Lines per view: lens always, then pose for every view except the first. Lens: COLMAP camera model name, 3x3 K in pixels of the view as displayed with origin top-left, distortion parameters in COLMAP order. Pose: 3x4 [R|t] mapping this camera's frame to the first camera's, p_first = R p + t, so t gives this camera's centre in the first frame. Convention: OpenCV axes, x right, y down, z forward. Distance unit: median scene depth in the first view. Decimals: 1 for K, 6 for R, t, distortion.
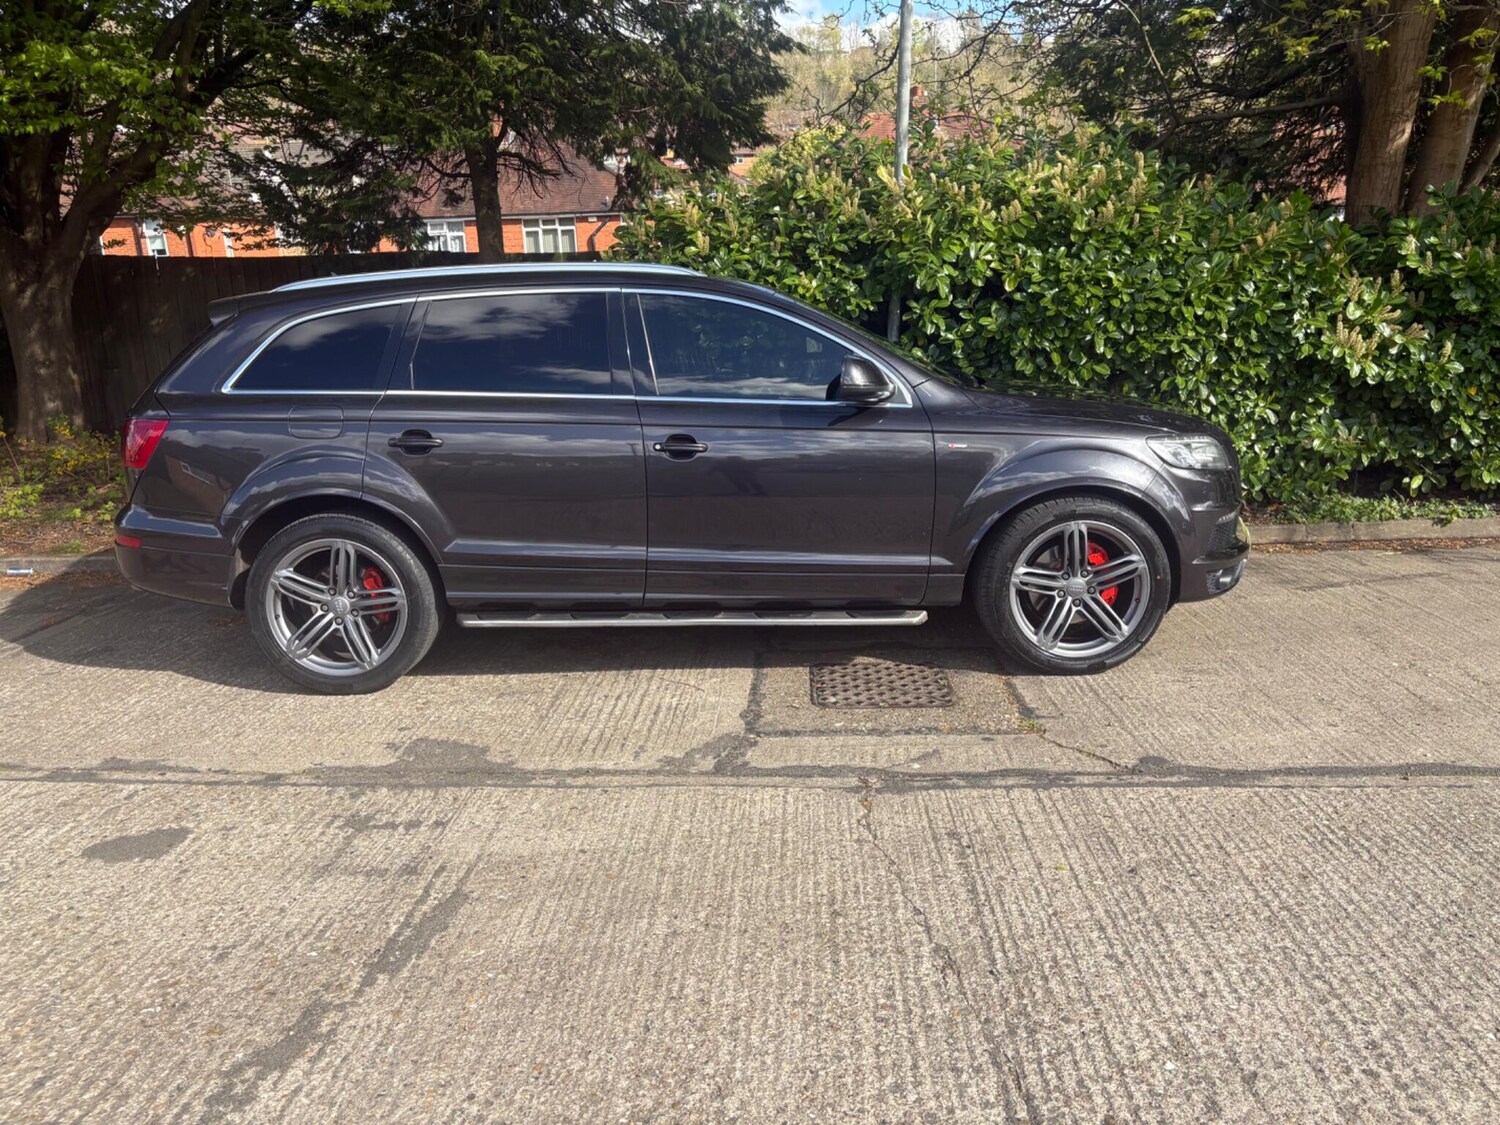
lens RADIAL K [[1162.7, 0, 753.9], [0, 1162.7, 529.7], [0, 0, 1]] dist [0.060229, -0.079175]
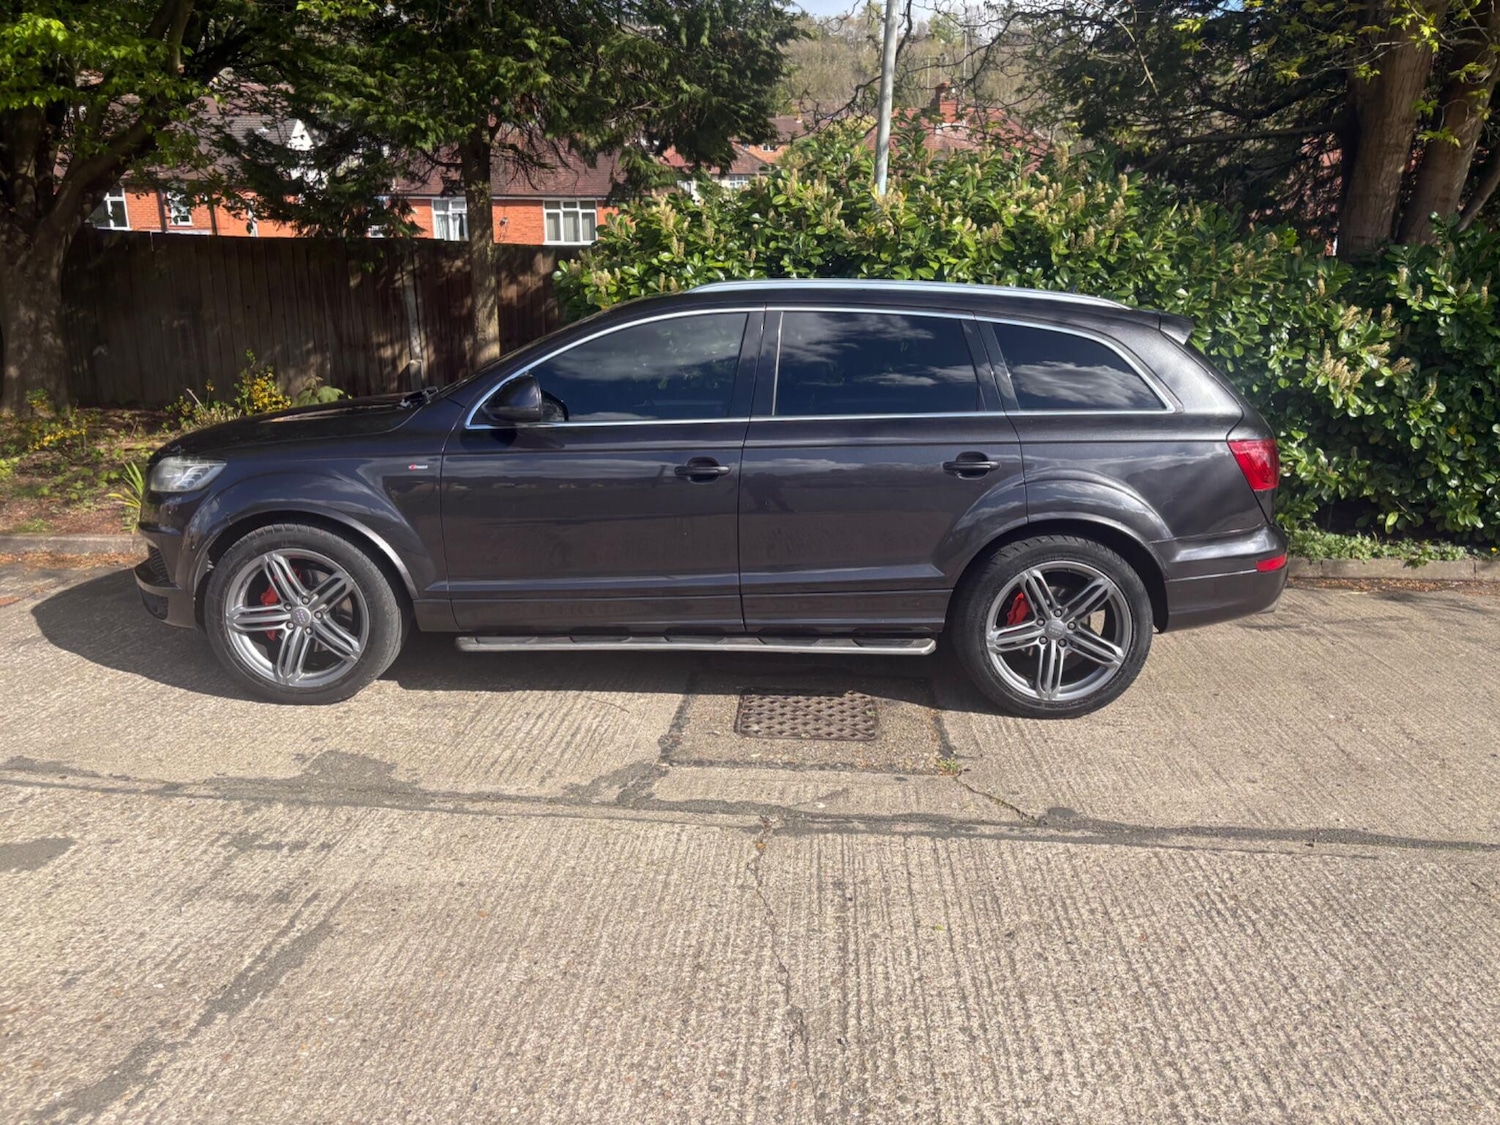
lens RADIAL K [[1161.5, 0, 745.7], [0, 1161.5, 544.3], [0, 0, 1]] dist [0.057087, -0.069827]
pose [[0.998955, 0.044807, -0.009036, 0.095968], [-0.044637, 0.998837, 0.018207, -0.042889], [0.009841, -0.017785, 0.999793, 0.024417]]
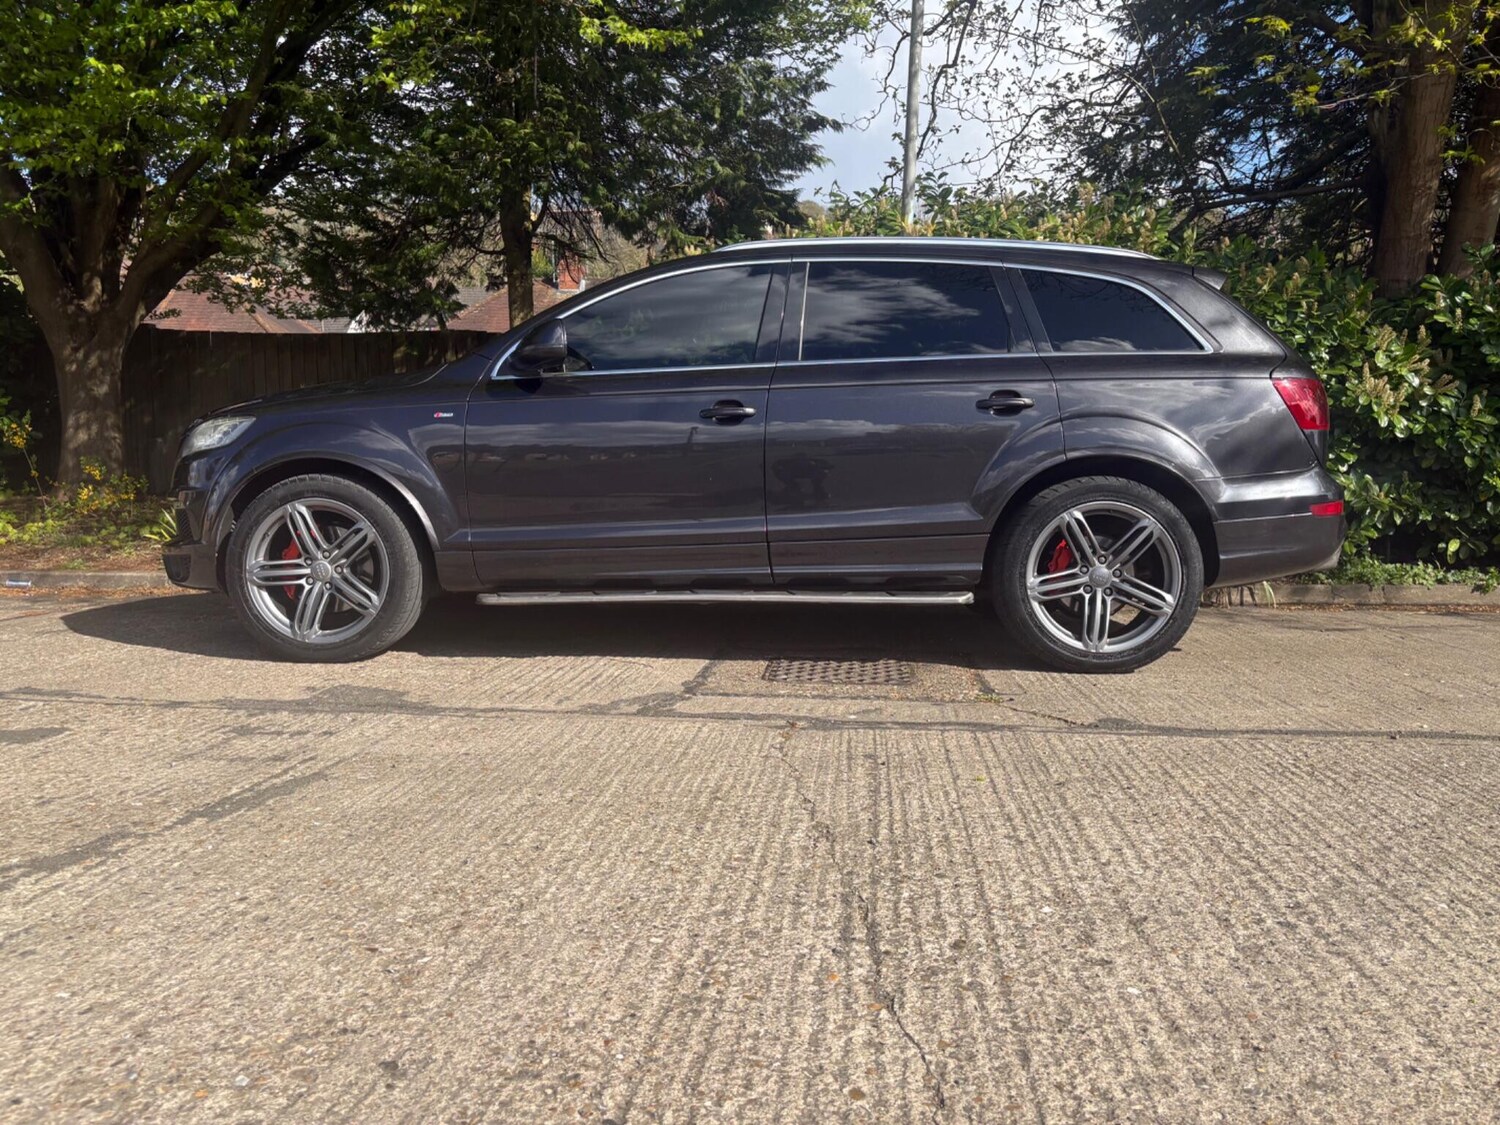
lens RADIAL K [[1165.5, 0, 730.3], [0, 1165.5, 508.3], [0, 0, 1]] dist [0.043729, -0.043631]
pose [[0.997597, 0.033392, -0.060701, 0.120078], [-0.040782, 0.991331, -0.124898, 0.204206], [0.056004, 0.127073, 0.990311, 0.076727]]
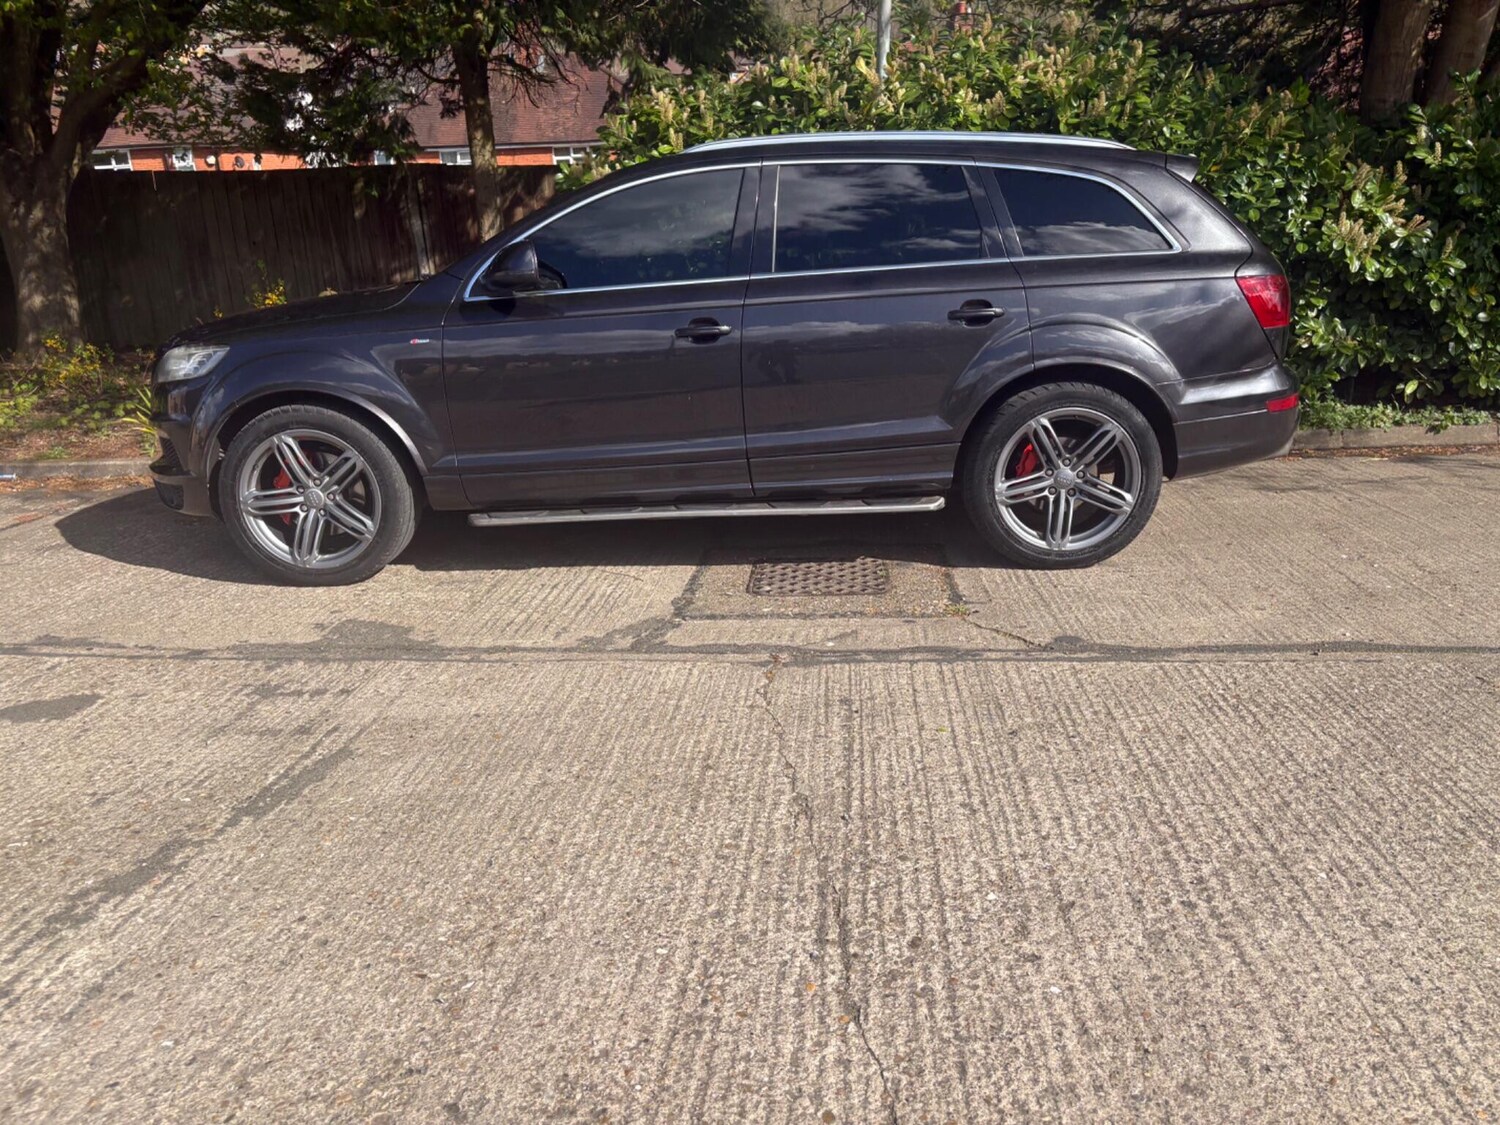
lens RADIAL K [[1166.5, 0, 754.3], [0, 1166.5, 561.6], [0, 0, 1]] dist [0.022469, -0.001783]
pose [[0.999706, 0.003853, -0.023946, 0.125130], [-0.001818, 0.996429, 0.084410, 0.061635], [0.024186, -0.084342, 0.996143, 0.014564]]
